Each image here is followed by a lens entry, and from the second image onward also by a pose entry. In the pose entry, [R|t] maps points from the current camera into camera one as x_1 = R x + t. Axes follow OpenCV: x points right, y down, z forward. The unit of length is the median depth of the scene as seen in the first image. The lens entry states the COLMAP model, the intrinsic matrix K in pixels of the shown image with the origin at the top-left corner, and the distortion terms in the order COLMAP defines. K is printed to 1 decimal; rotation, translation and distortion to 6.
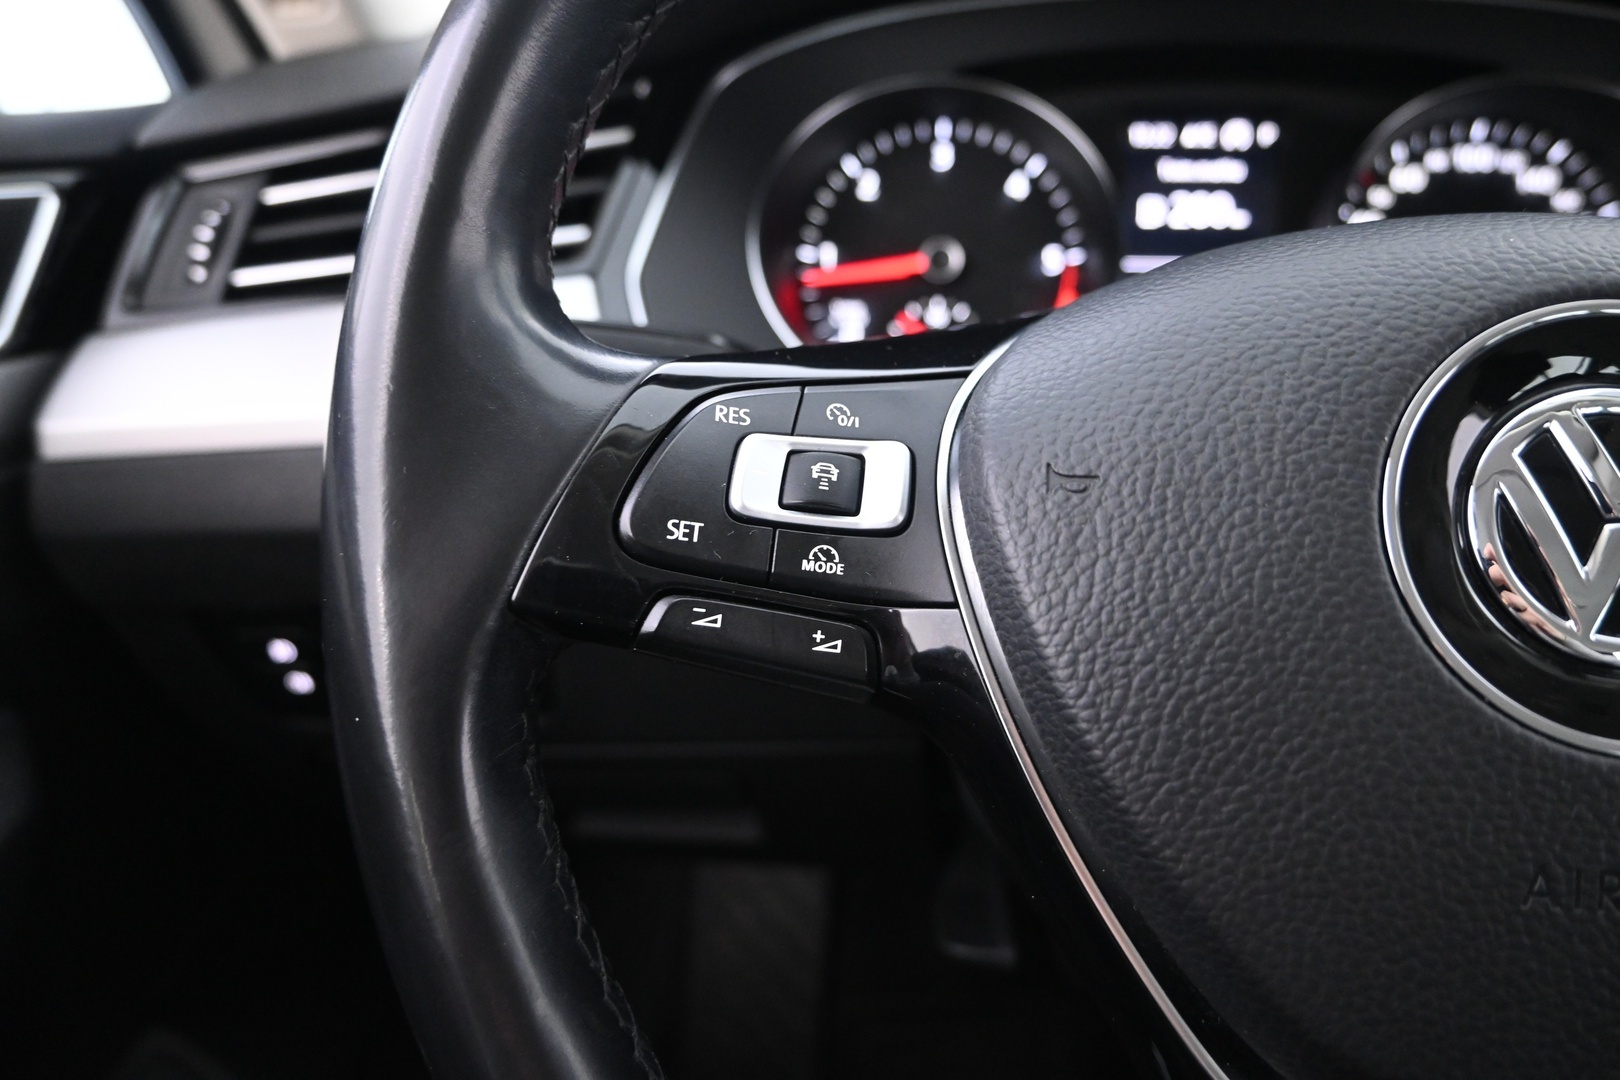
lens RADIAL K [[1117.2, 0, 801.2], [0, 1117.2, 545.1], [0, 0, 1]] dist [-0.003141, 0.003908]
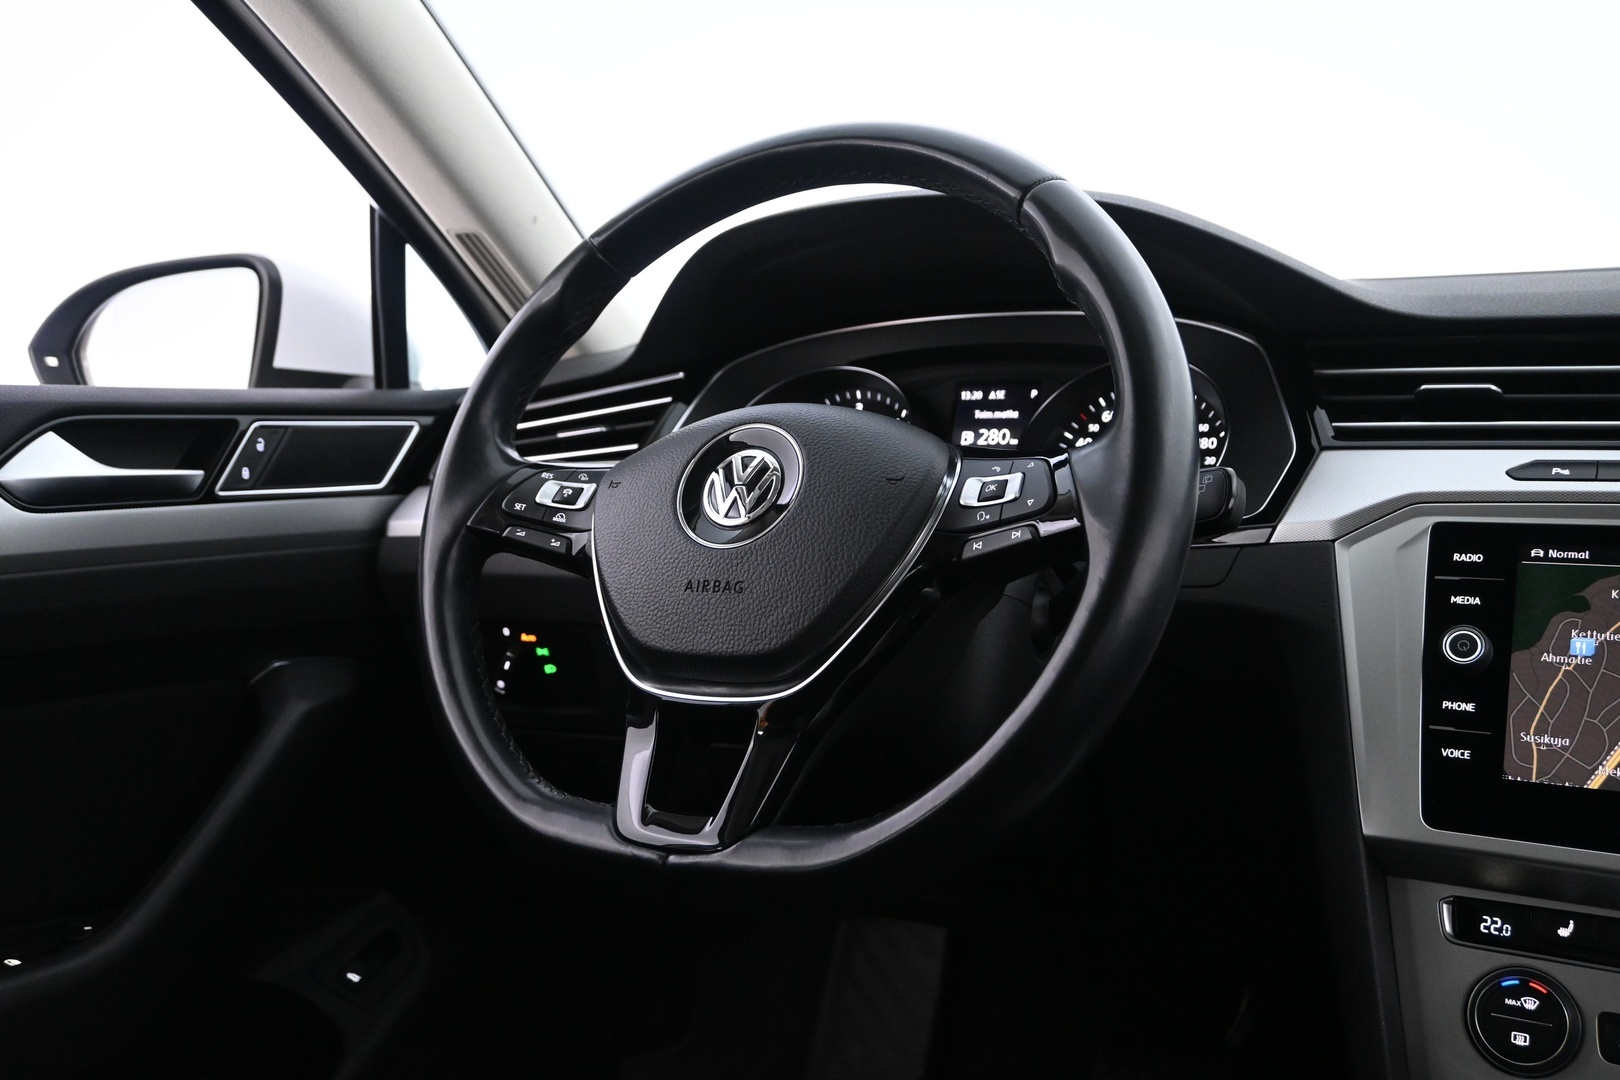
lens RADIAL K [[1423.0, 0, 809.8], [0, 1423.0, 542.7], [0, 0, 1]] dist [-0.007959, 0.001394]
pose [[0.923967, 0.021104, -0.381890, 1.053740], [-0.123848, 0.961190, -0.246528, 0.469421], [0.361866, 0.275080, 0.890721, -1.084799]]
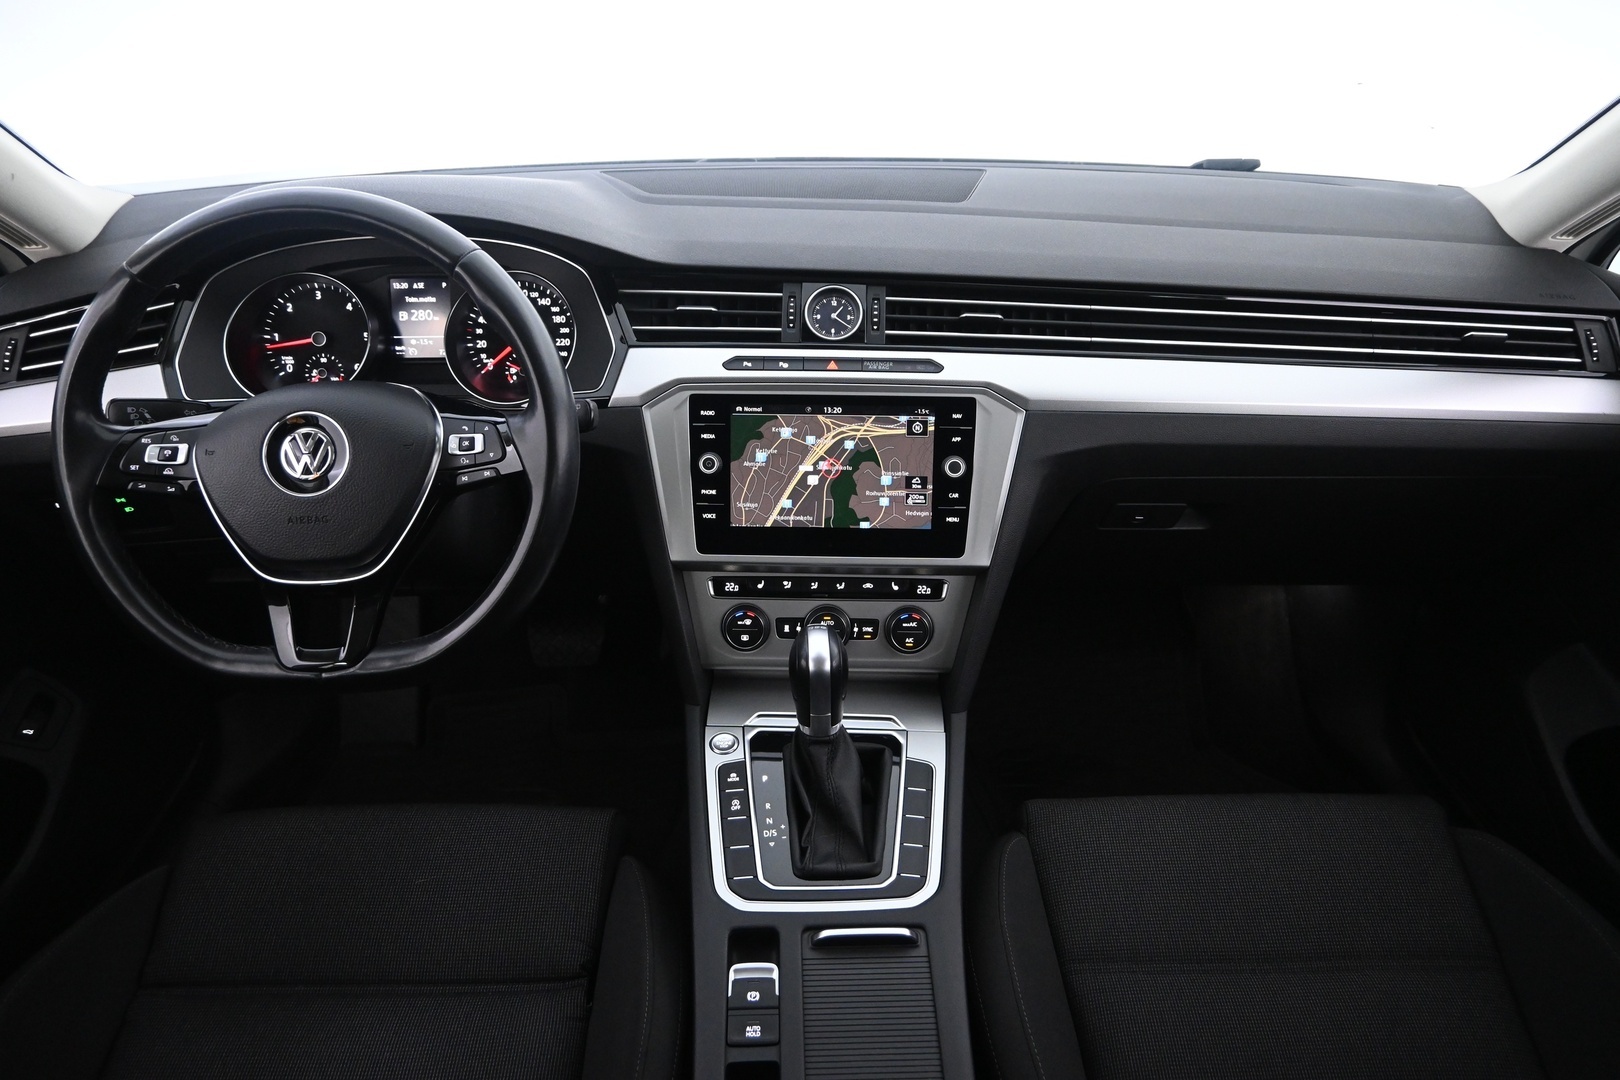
lens RADIAL K [[1117.2, 0, 816.9], [0, 1117.2, 536.1], [0, 0, 1]] dist [-0.003141, 0.003908]
pose [[0.990073, -0.064368, 0.124946, 1.039686], [0.048576, 0.990896, 0.125562, -0.085341], [-0.131891, -0.118246, 0.984186, -1.970293]]
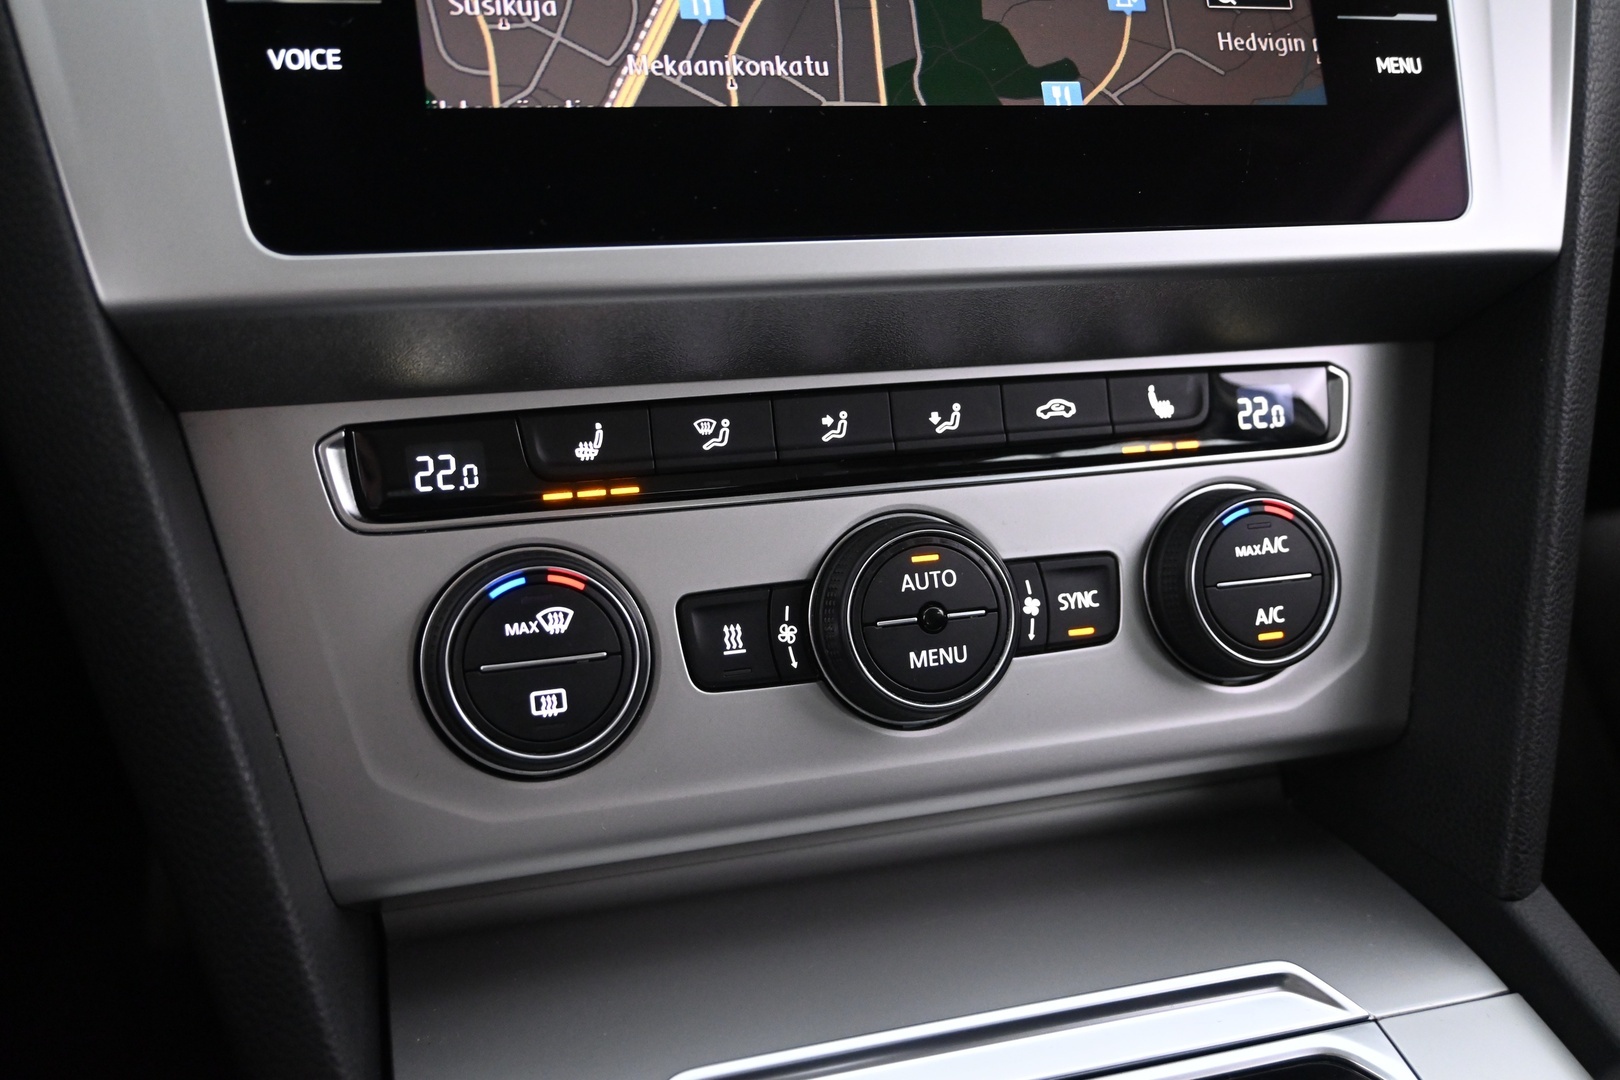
lens RADIAL K [[1423.0, 0, 808.4], [0, 1423.0, 540.4], [0, 0, 1]] dist [-0.007959, 0.001394]
pose [[0.897705, -0.143105, 0.416709, 1.027681], [0.148644, 0.988702, 0.019317, 0.439061], [-0.414765, 0.044600, 0.908835, 0.093031]]
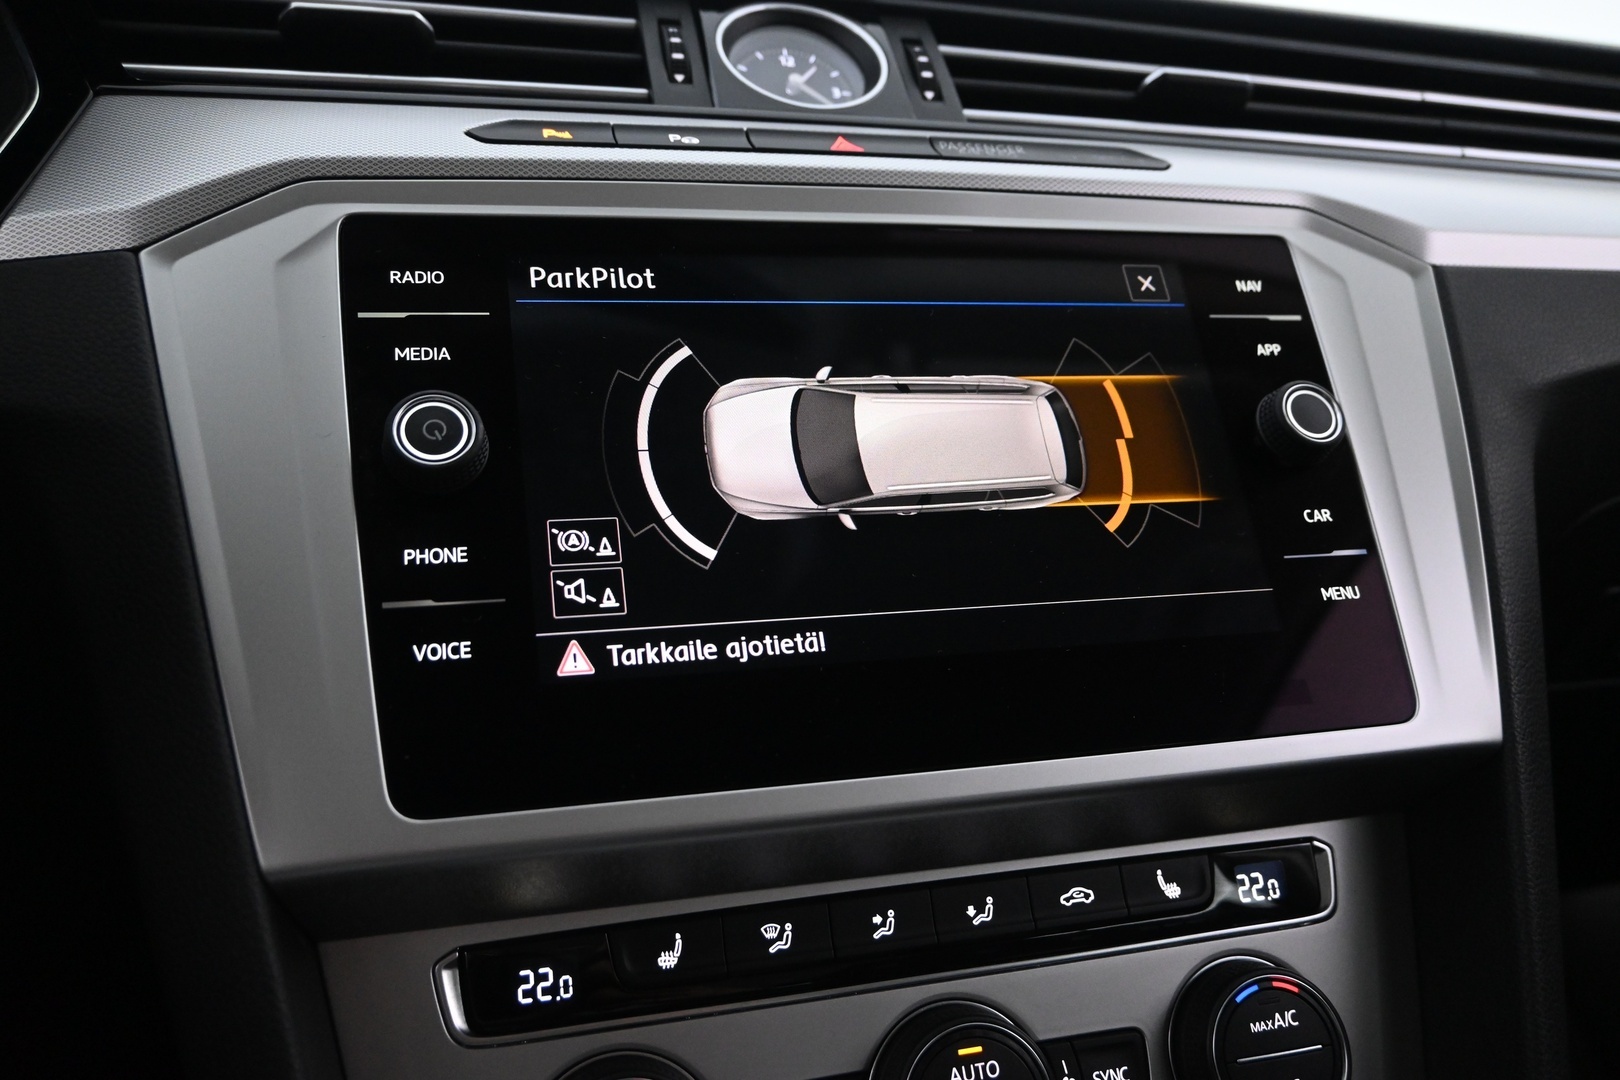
lens RADIAL K [[1229.2, 0, 808.9], [0, 1229.2, 543.0], [0, 0, 1]] dist [-0.004477, 0.000041]
pose [[0.907800, -0.059830, 0.415115, 1.027257], [0.173411, 0.954751, -0.241618, 0.343025], [-0.381875, 0.291326, 0.877098, 0.066923]]
